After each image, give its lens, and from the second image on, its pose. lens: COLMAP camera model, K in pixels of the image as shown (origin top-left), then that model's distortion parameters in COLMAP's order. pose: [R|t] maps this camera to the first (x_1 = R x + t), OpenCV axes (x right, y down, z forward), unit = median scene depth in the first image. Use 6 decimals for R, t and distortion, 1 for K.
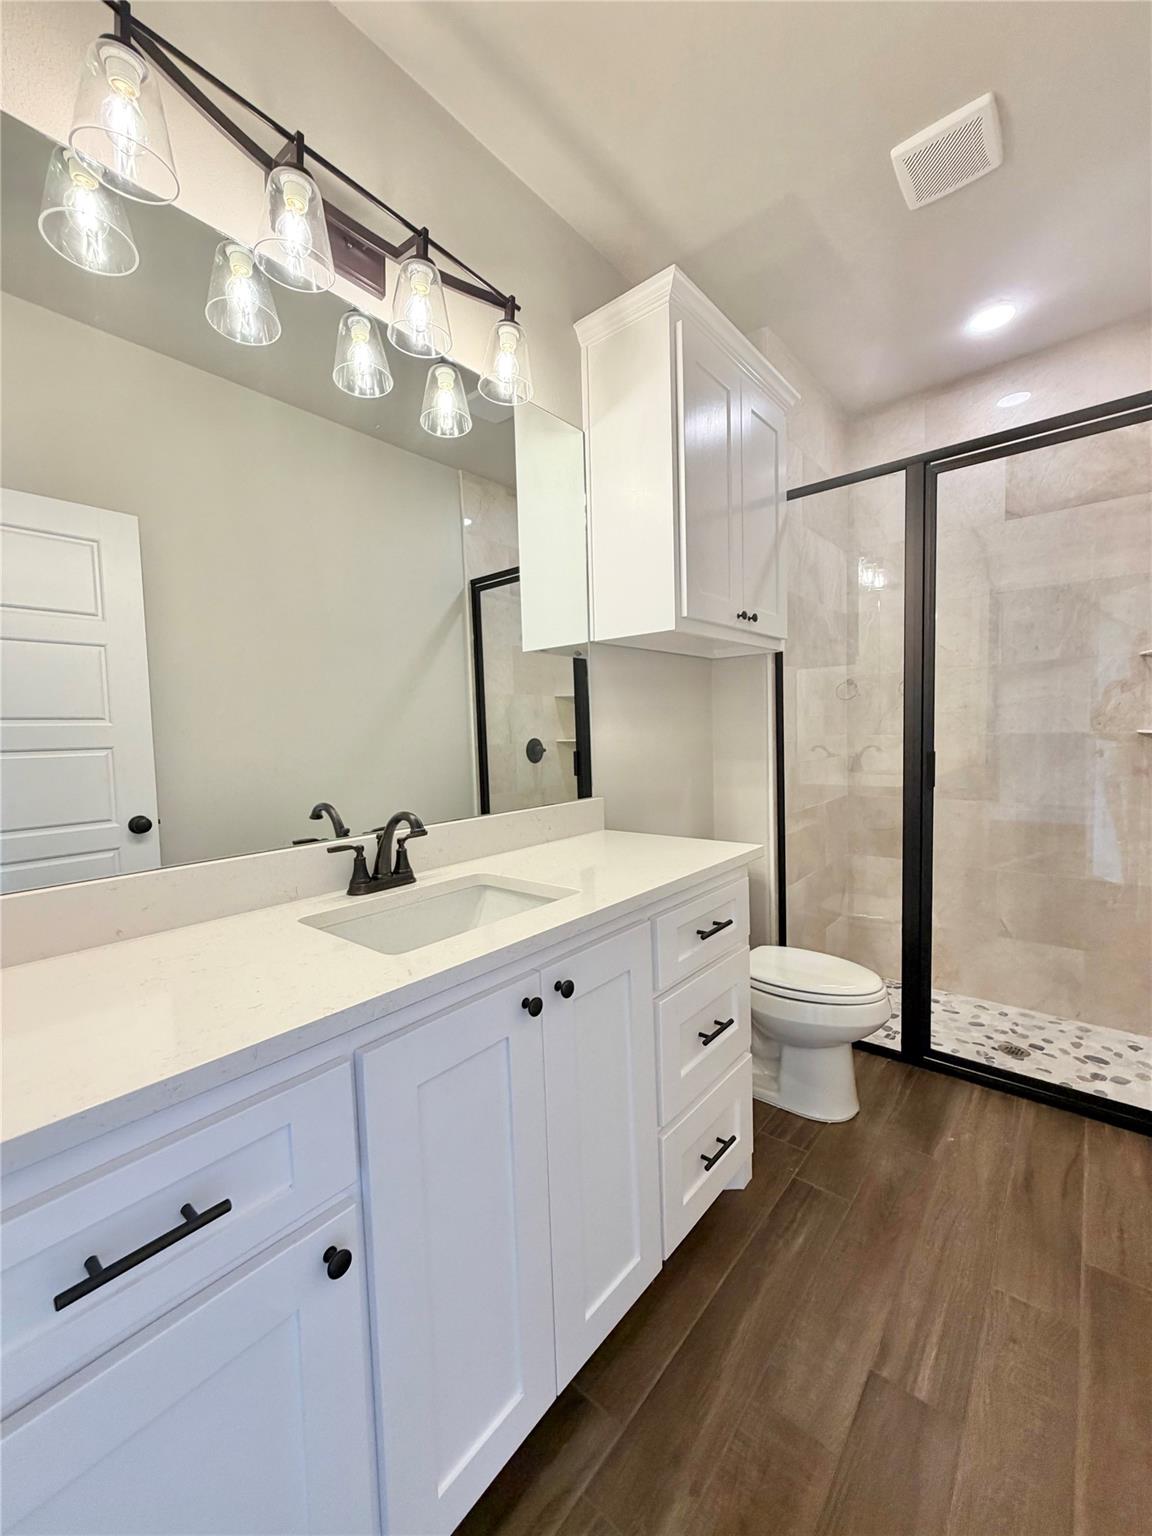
lens RADIAL K [[615.7, 0, 576.7], [0, 615.7, 770.2], [0, 0, 1]] dist [-0.000101, 0.000969]
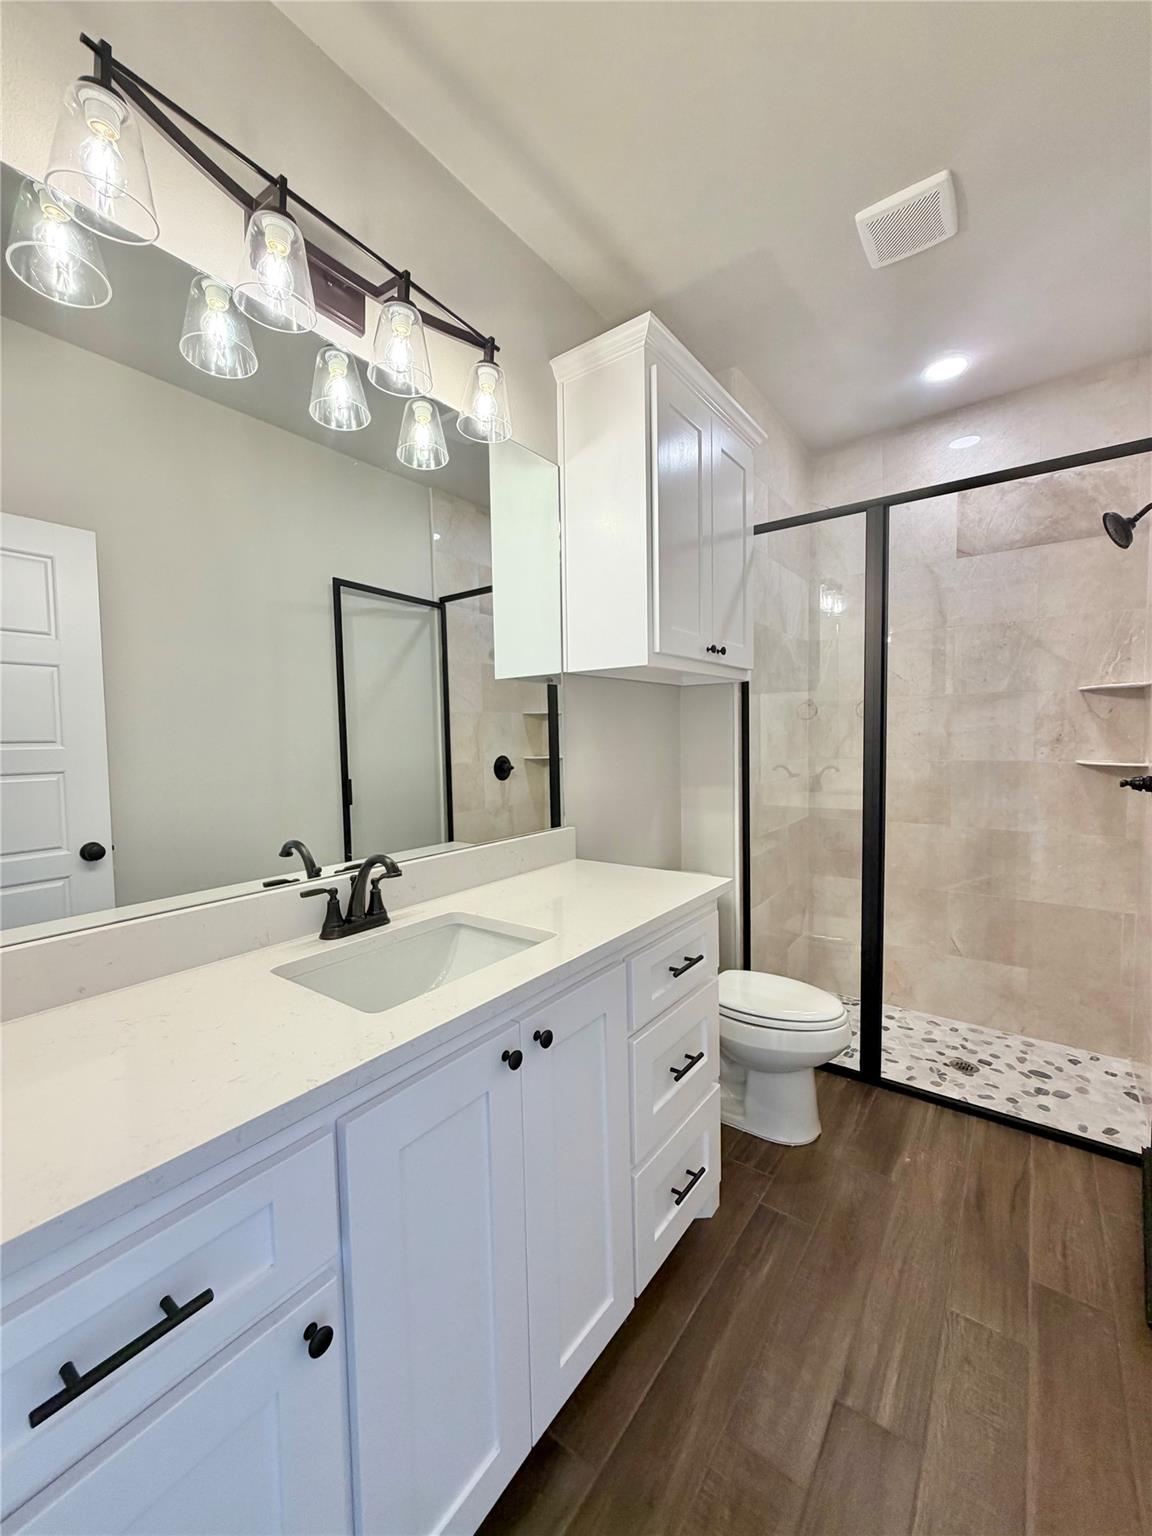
lens RADIAL K [[615.7, 0, 577.1], [0, 615.7, 768.9], [0, 0, 1]] dist [-0.000101, 0.000969]
pose [[0.998081, 0.008498, 0.061335, -0.013992], [-0.007928, 0.999923, -0.009533, -0.035925], [-0.061412, 0.009028, 0.998072, -0.006378]]
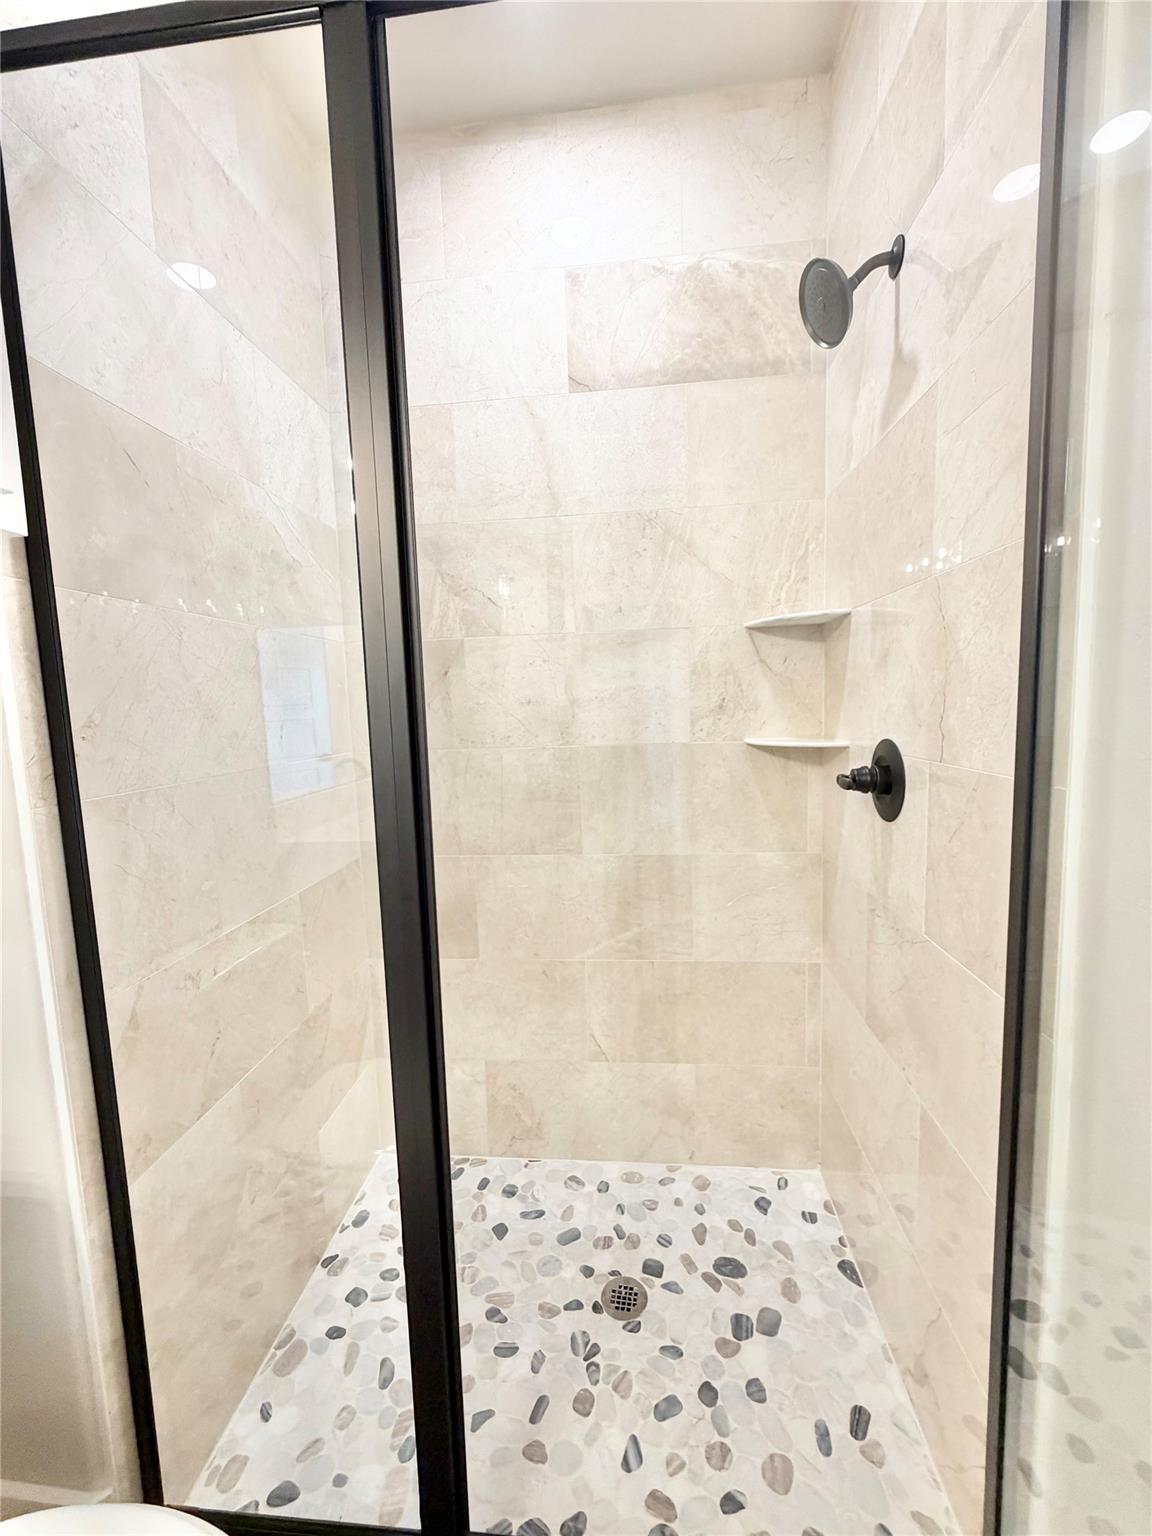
lens RADIAL K [[615.7, 0, 568.1], [0, 615.7, 773.8], [0, 0, 1]] dist [-0.000101, 0.000969]
pose [[0.831022, -0.059559, 0.553042, 0.399390], [0.047171, 0.998215, 0.036620, -0.065272], [-0.554236, -0.004345, 0.832348, 0.585103]]
